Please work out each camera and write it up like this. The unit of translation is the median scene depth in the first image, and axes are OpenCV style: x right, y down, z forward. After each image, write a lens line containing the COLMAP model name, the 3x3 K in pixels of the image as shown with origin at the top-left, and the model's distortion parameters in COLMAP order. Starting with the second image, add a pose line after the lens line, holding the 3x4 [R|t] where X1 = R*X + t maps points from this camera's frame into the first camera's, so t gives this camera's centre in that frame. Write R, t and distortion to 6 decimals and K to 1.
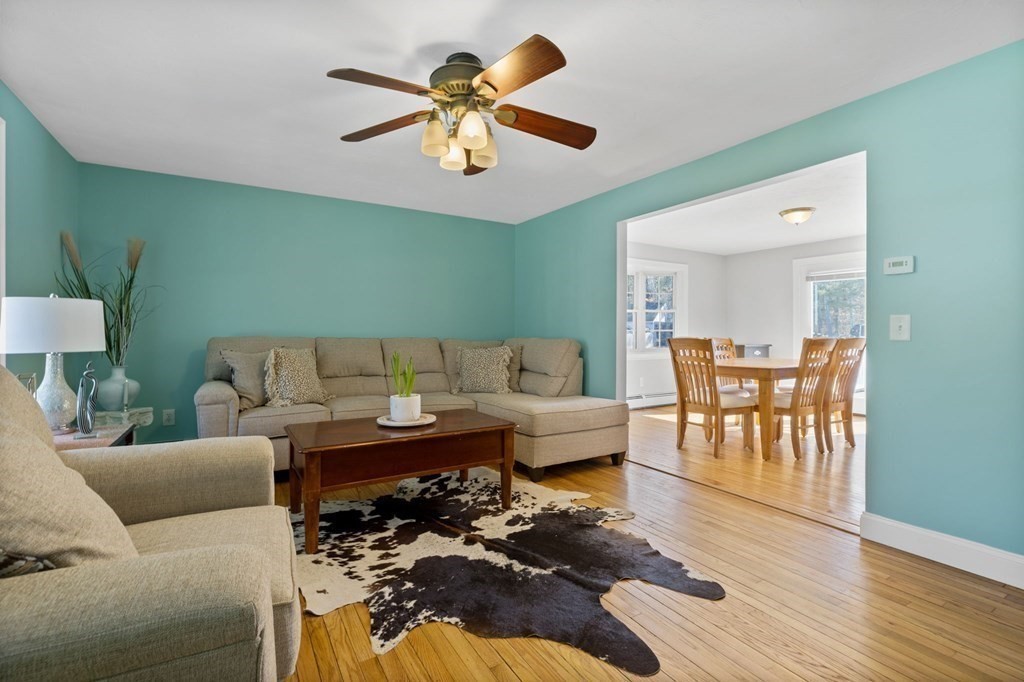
lens RADIAL K [[461.9, 0, 507.2], [0, 461.9, 332.7], [0, 0, 1]] dist [-0.007524, 0.002766]
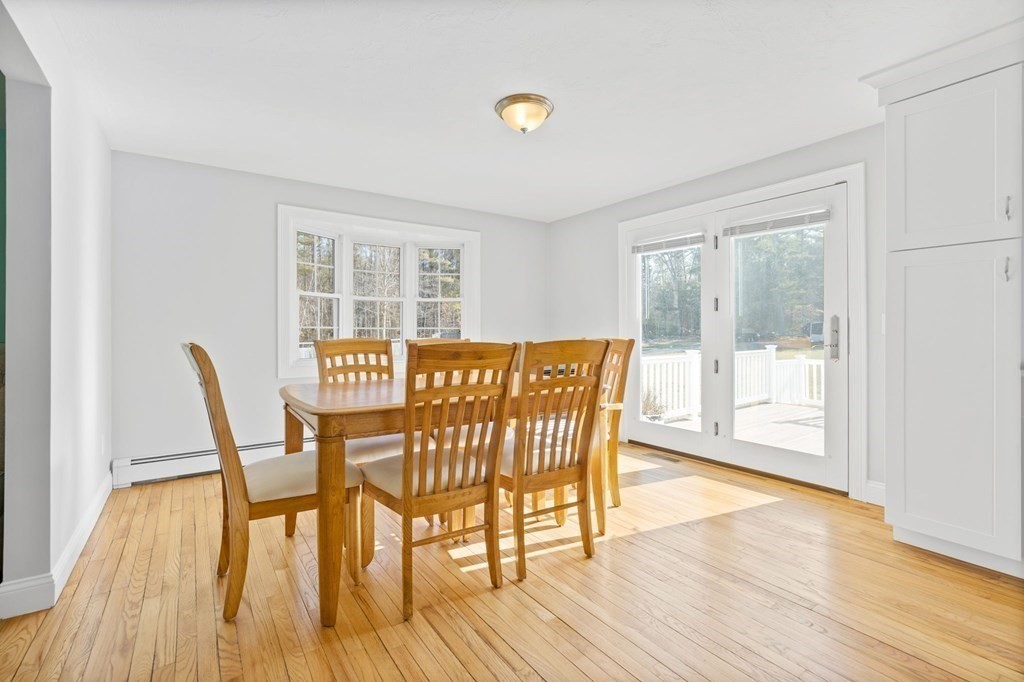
lens RADIAL K [[461.9, 0, 509.9], [0, 461.9, 327.9], [0, 0, 1]] dist [-0.007524, 0.002766]
pose [[0.998355, -0.004673, 0.057151, 1.070894], [0.005080, 0.999963, -0.006980, 0.002159], [-0.057116, 0.007259, 0.998341, 0.834863]]
